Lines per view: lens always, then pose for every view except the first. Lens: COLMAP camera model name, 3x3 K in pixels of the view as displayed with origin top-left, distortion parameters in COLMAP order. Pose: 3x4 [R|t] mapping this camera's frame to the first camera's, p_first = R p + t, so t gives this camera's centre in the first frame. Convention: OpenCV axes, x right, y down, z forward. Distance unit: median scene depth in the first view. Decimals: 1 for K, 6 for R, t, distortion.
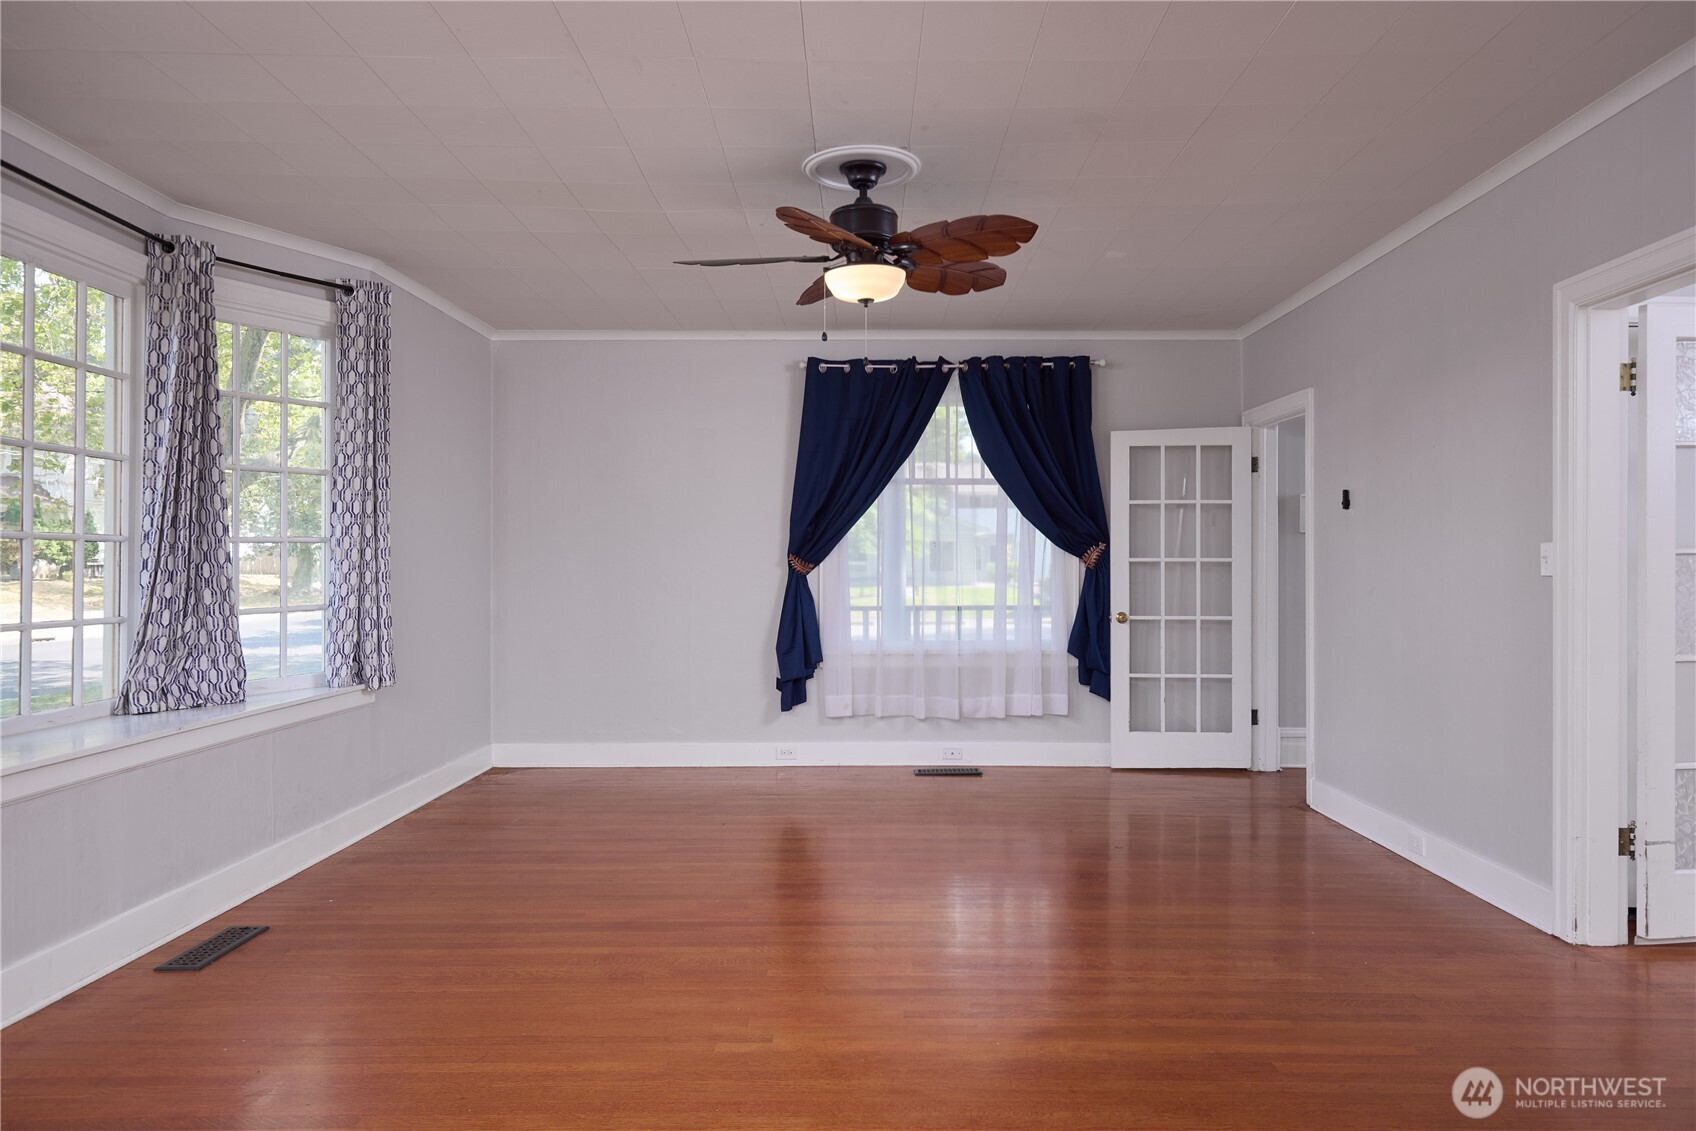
lens RADIAL K [[1127.2, 0, 848.0], [0, 1127.2, 565.5], [0, 0, 1]] dist [0.001685, 0.000457]
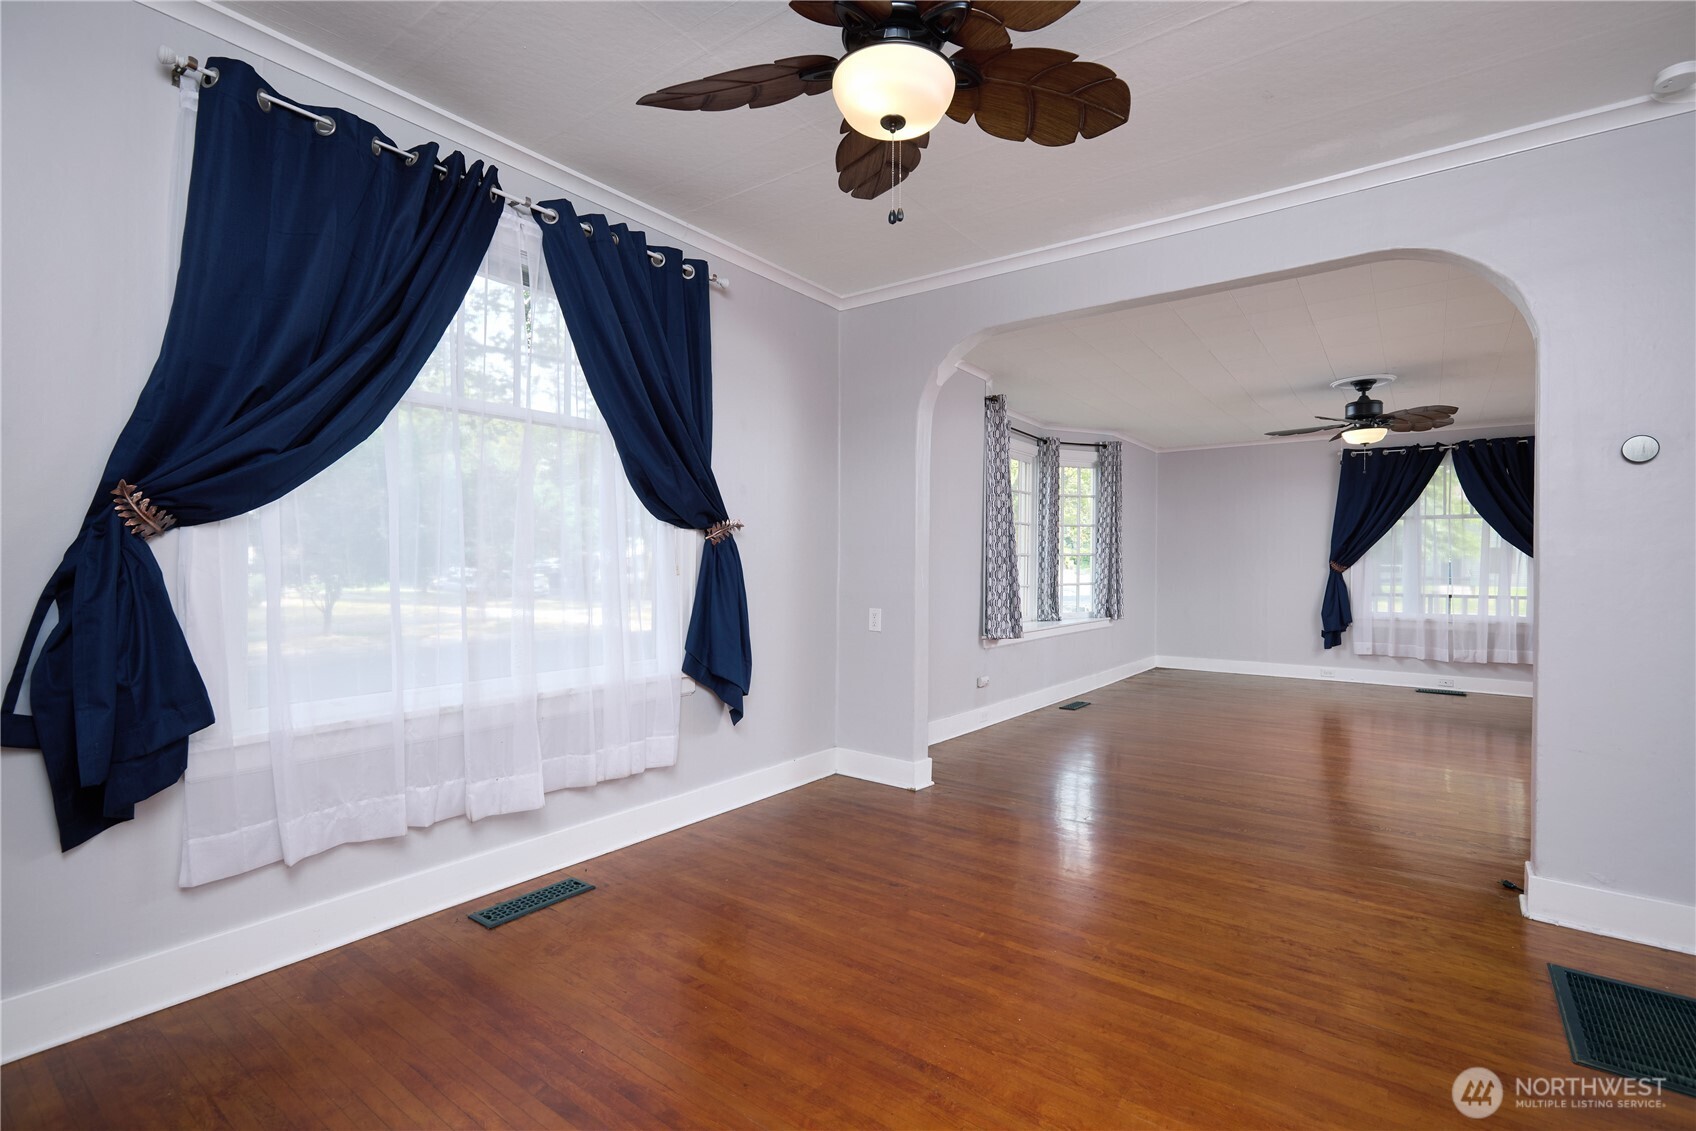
lens RADIAL K [[787.8, 0, 848.0], [0, 787.8, 565.5], [0, 0, 1]] dist [-0.003339, -0.000034]
pose [[0.813761, 0.007584, -0.581151, 0.050193], [-0.007600, 0.999968, 0.002407, -0.000013], [0.581151, 0.002458, 0.813792, -0.452827]]
